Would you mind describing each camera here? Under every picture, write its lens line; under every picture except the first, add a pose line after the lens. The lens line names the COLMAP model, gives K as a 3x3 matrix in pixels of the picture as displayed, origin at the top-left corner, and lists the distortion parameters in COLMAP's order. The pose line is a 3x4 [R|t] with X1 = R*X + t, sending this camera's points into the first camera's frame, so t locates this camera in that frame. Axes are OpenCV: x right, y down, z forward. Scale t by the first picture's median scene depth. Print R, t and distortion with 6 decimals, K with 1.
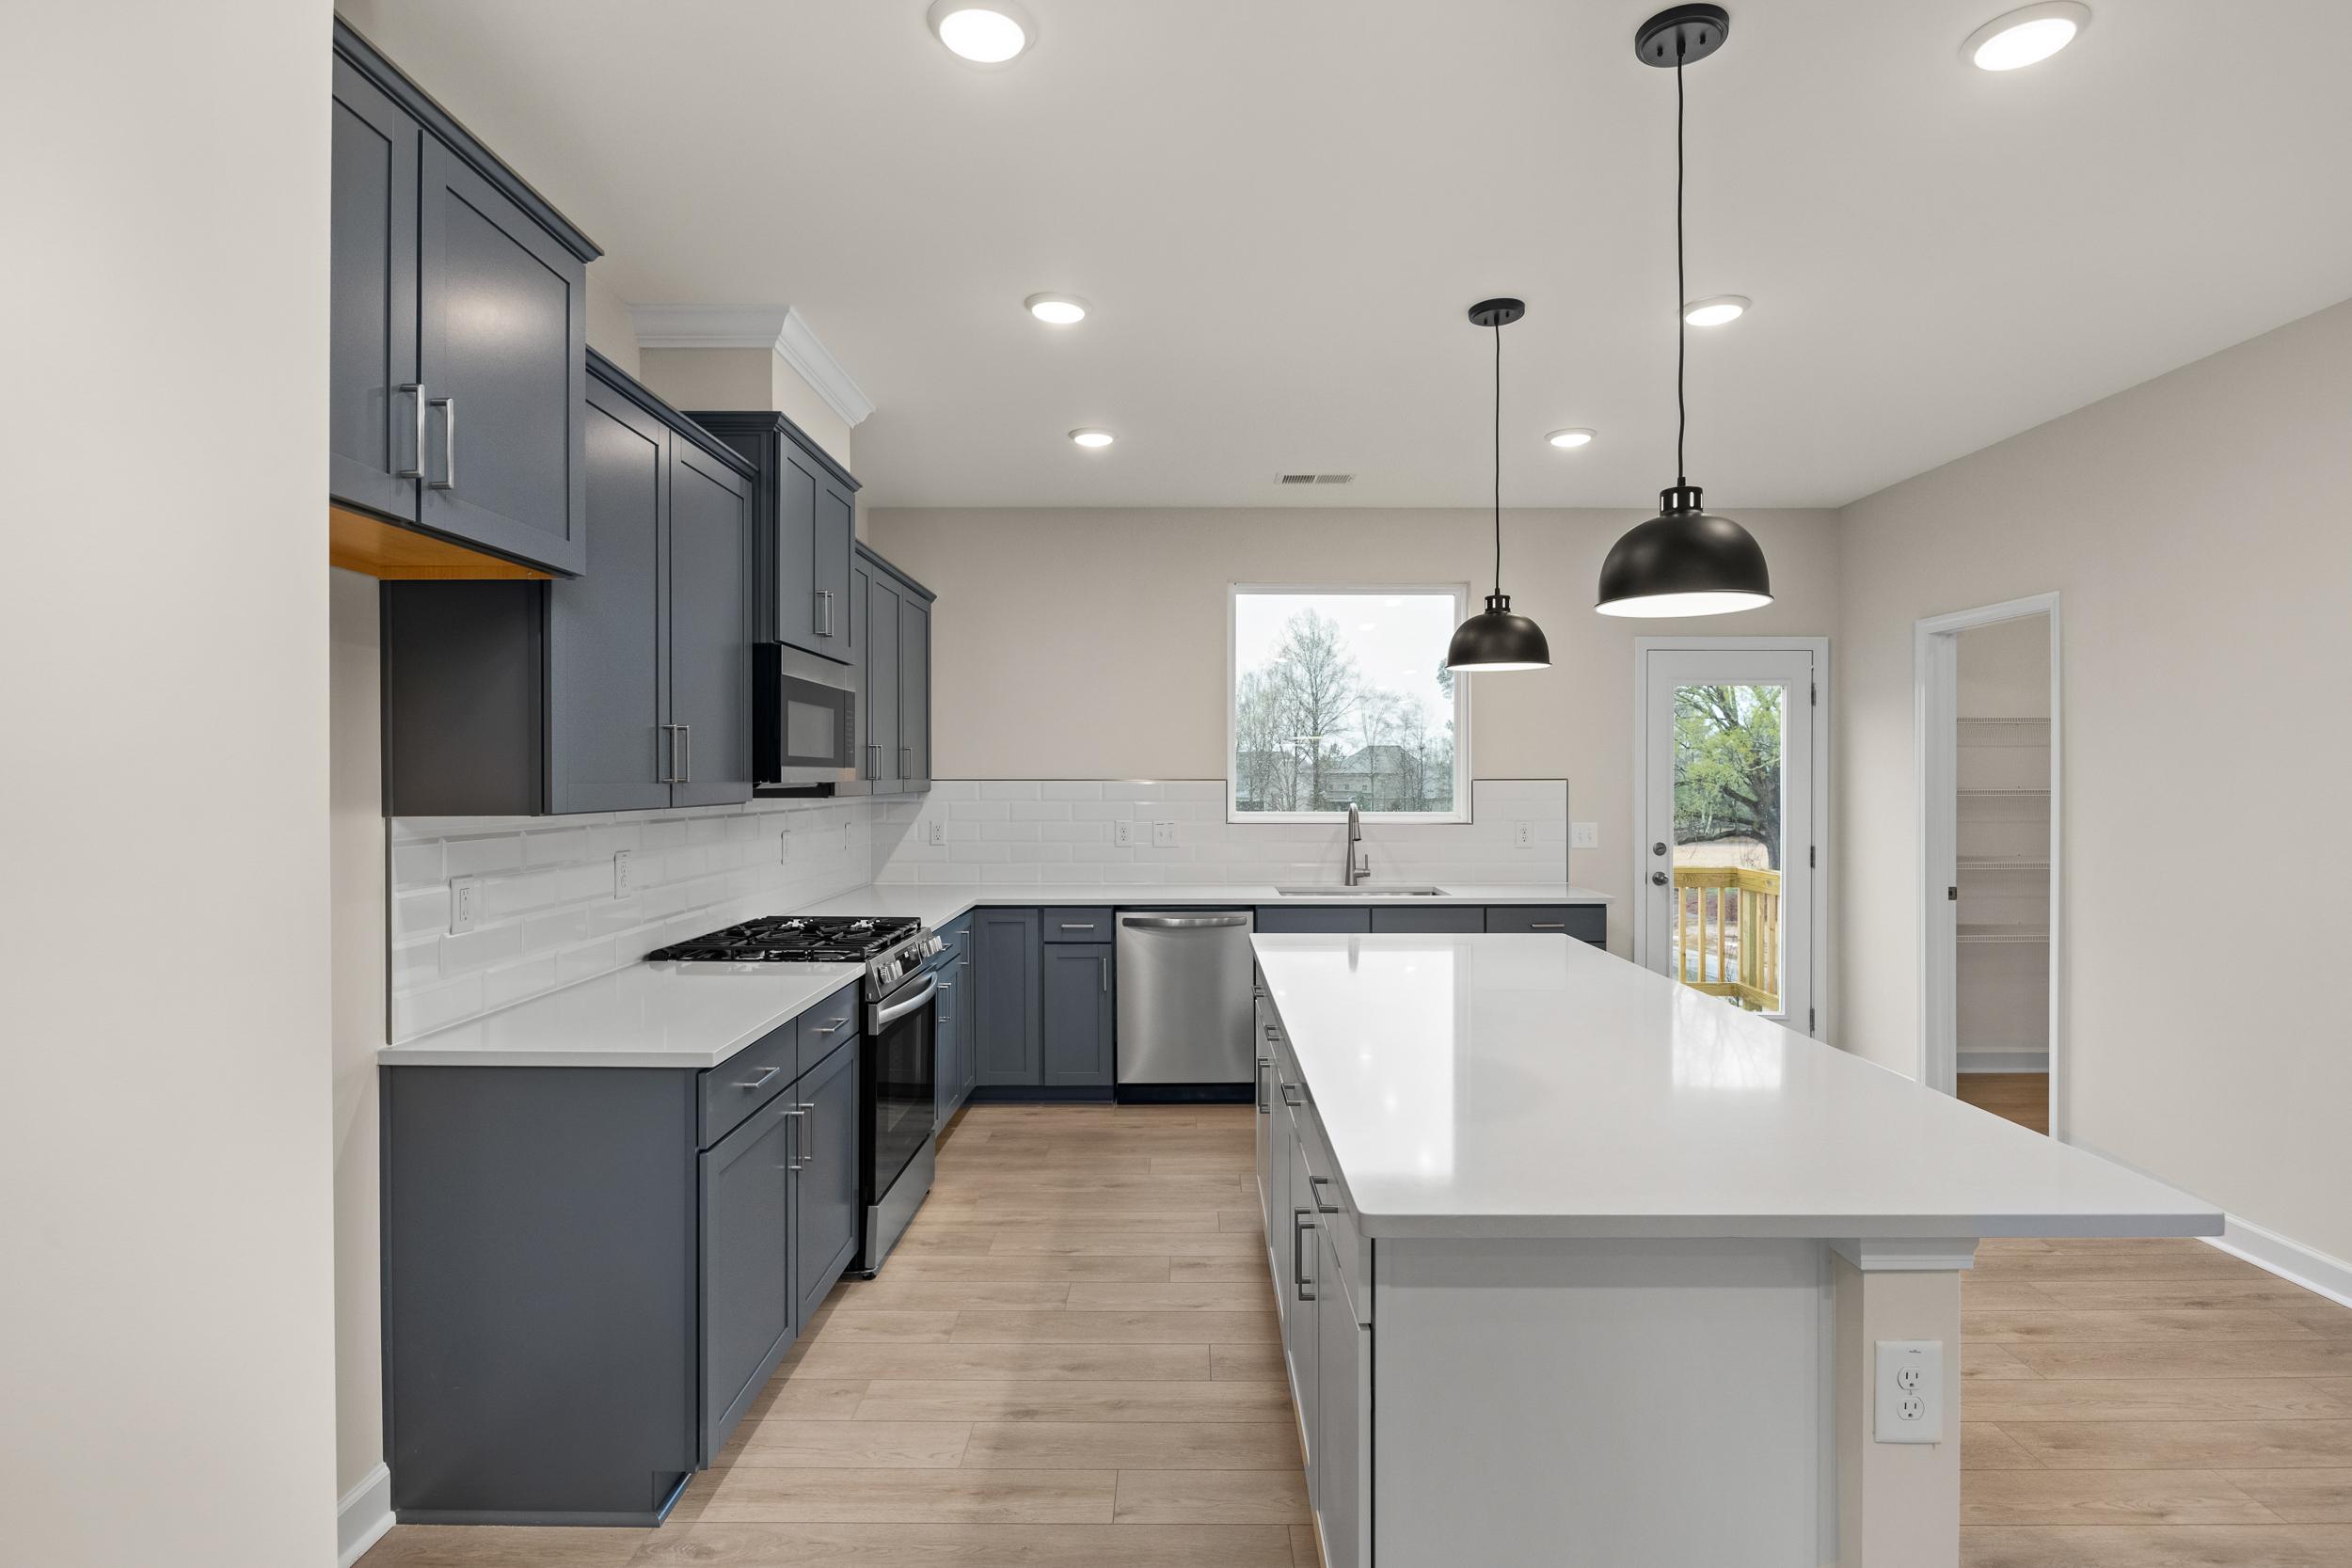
lens RADIAL K [[1185.7, 0, 1176.0], [0, 1185.7, 784.0], [0, 0, 1]] dist [0.001667, 0.000057]
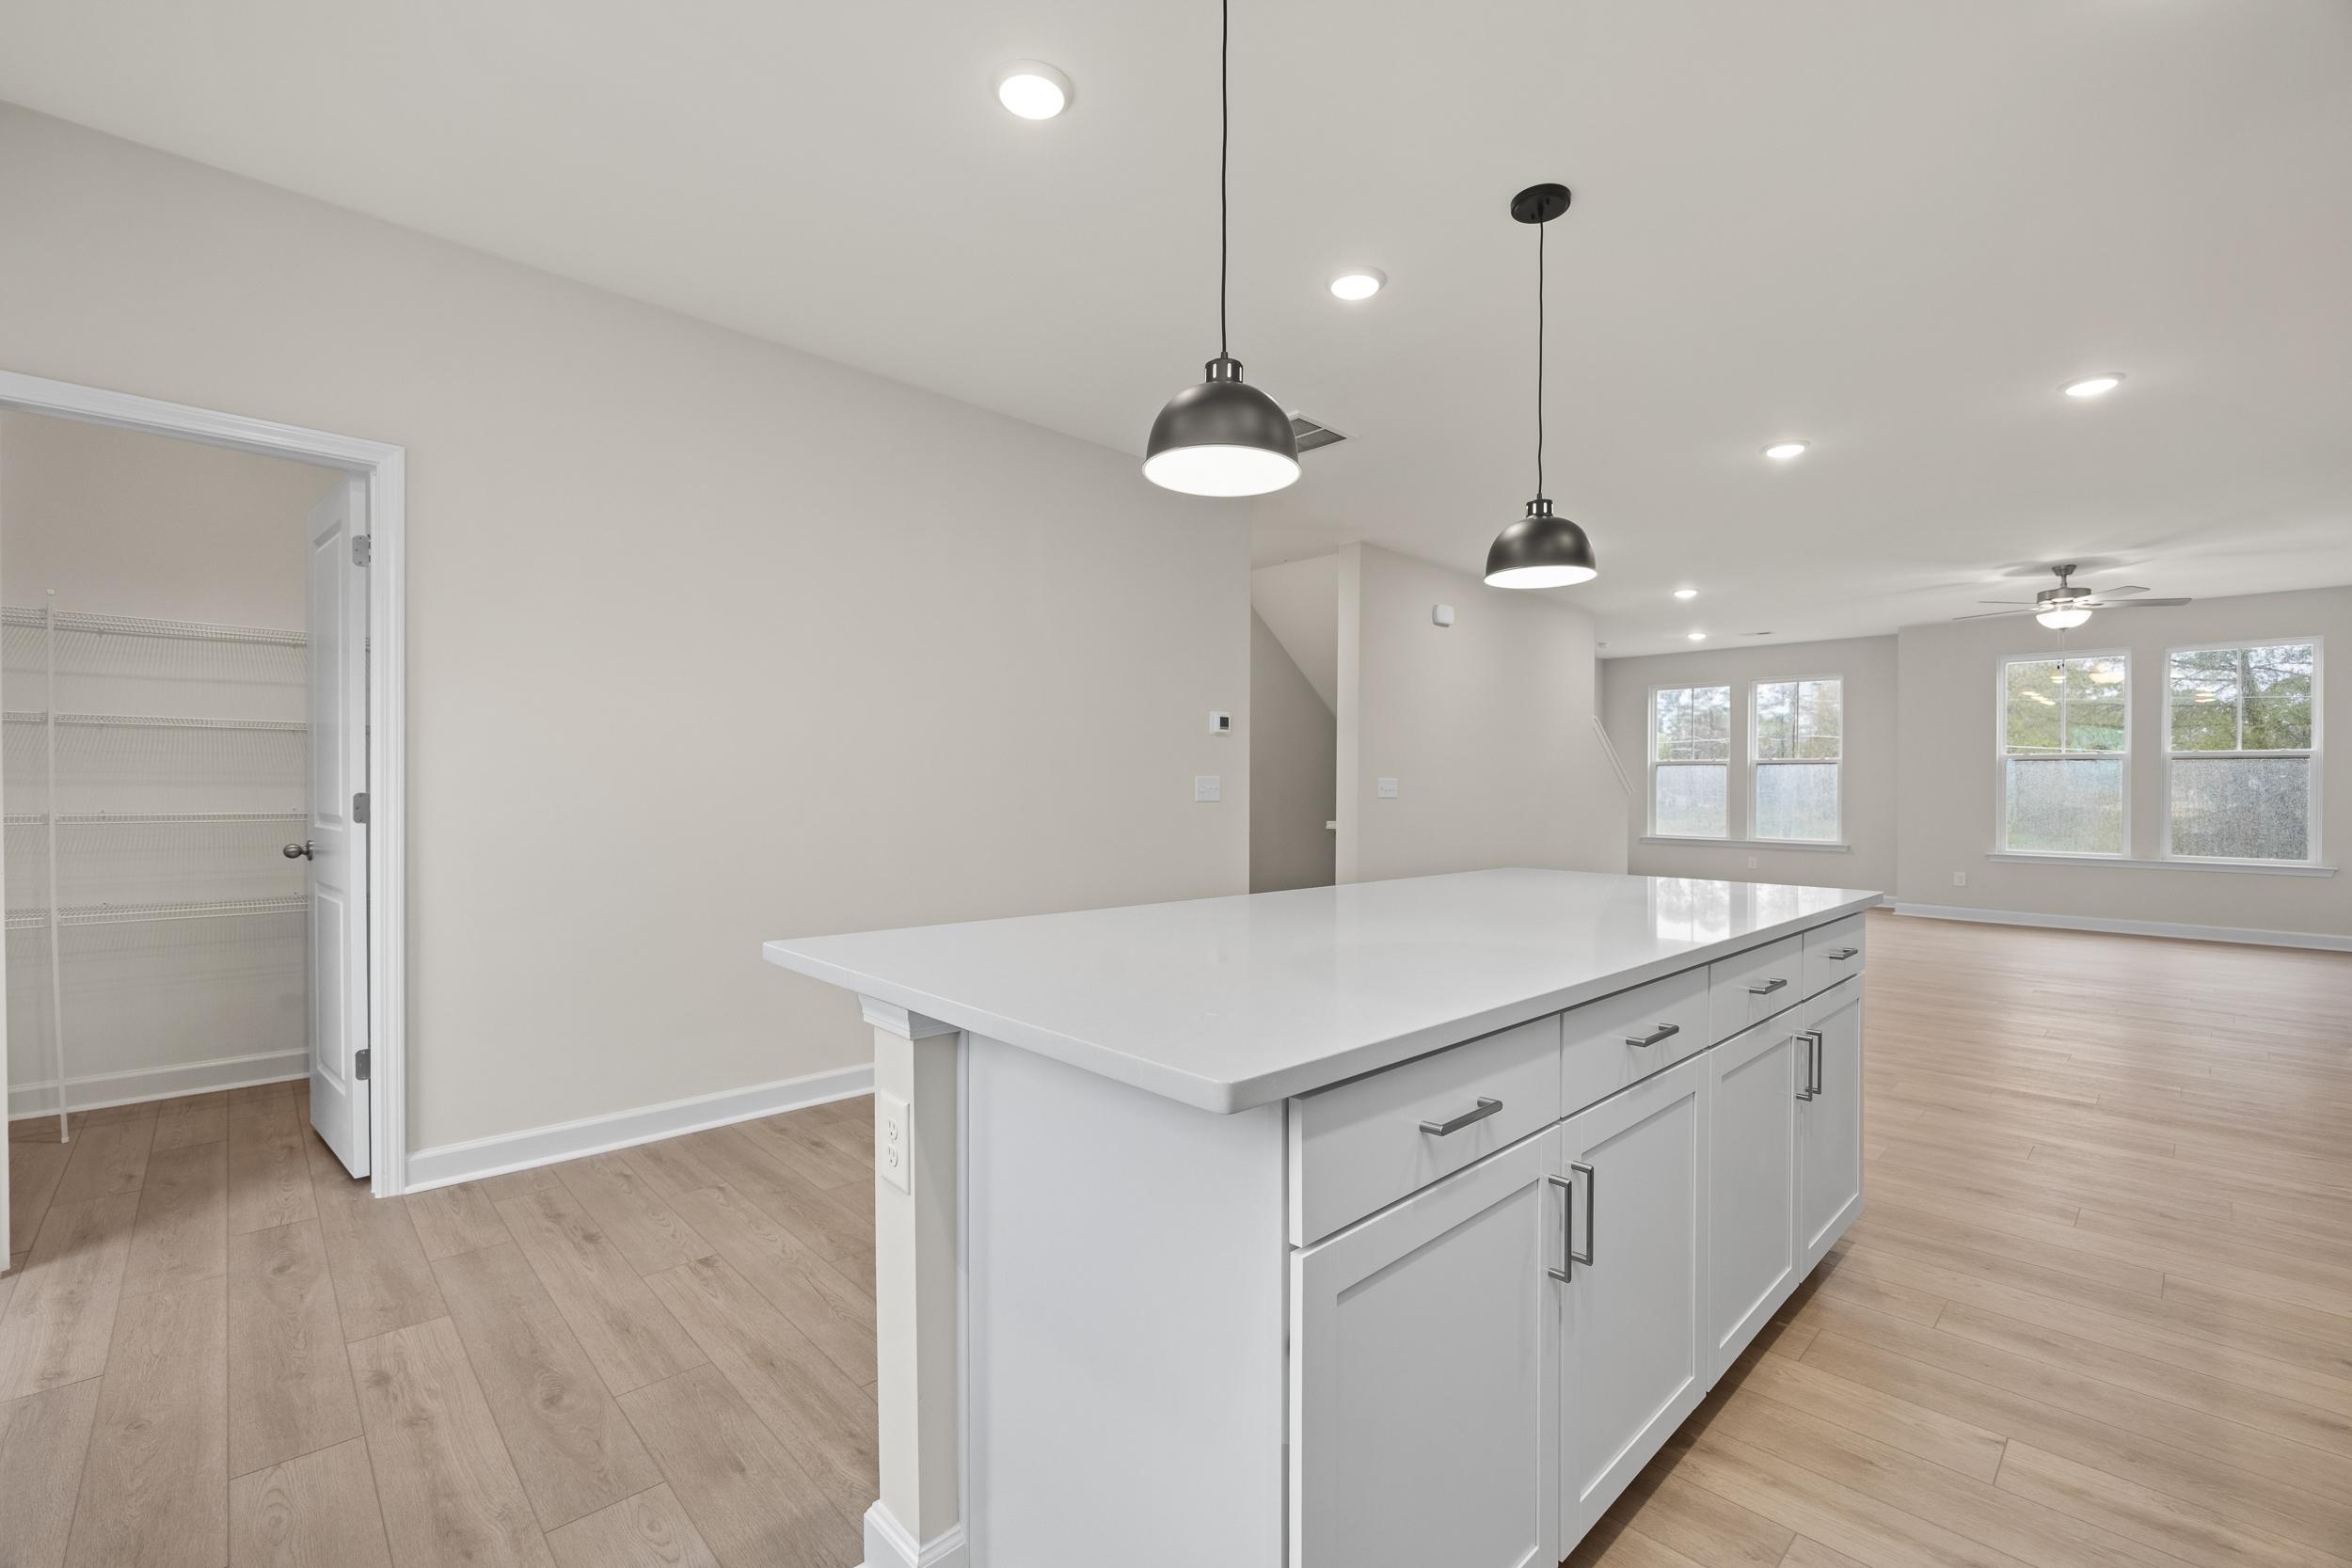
lens RADIAL K [[1028.2, 0, 1176.0], [0, 1028.2, 784.0], [0, 0, 1]] dist [-0.000699, 0.000003]
pose [[-0.700302, -0.004310, 0.713833, -0.139426], [-0.003794, 0.999990, 0.002316, 0.083784], [-0.713836, -0.001086, -0.700312, 1.675000]]
